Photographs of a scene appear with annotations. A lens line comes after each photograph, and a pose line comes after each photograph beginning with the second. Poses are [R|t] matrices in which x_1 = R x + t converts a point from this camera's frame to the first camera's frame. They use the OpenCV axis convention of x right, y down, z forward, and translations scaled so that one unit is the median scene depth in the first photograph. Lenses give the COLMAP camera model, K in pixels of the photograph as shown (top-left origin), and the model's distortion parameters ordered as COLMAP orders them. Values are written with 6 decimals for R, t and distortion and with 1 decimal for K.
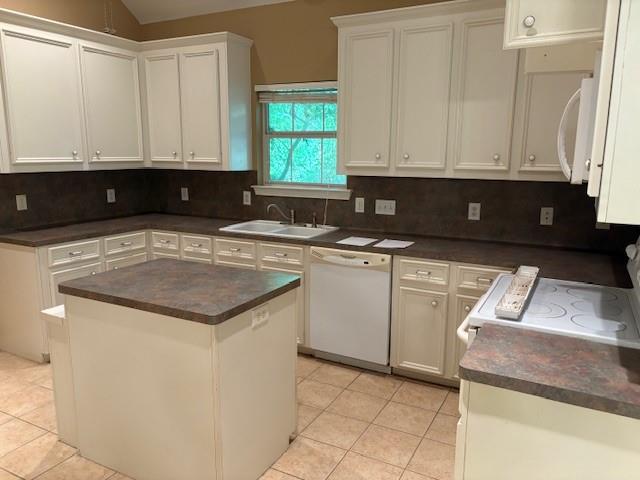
lens RADIAL K [[483.3, 0, 318.9], [0, 483.3, 240.6], [0, 0, 1]] dist [0.022577, 0.001221]
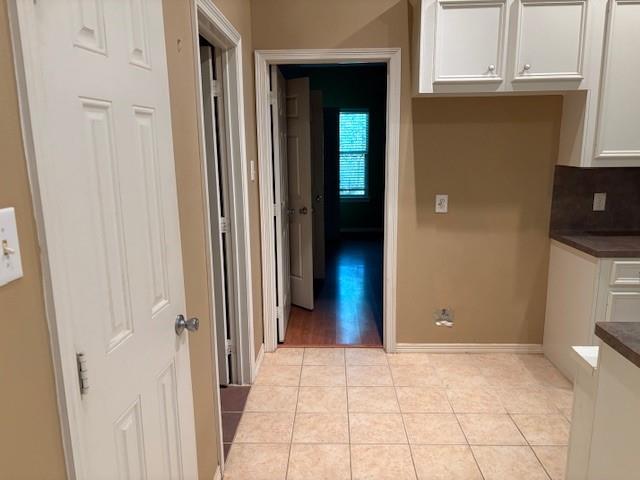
lens RADIAL K [[483.3, 0, 317.7], [0, 483.3, 238.8], [0, 0, 1]] dist [0.022577, 0.001221]
pose [[0.440230, 0.166014, -0.882404, -0.060566], [-0.154985, 0.982057, 0.107440, -0.032937], [0.884408, 0.089461, 0.458061, 0.185656]]
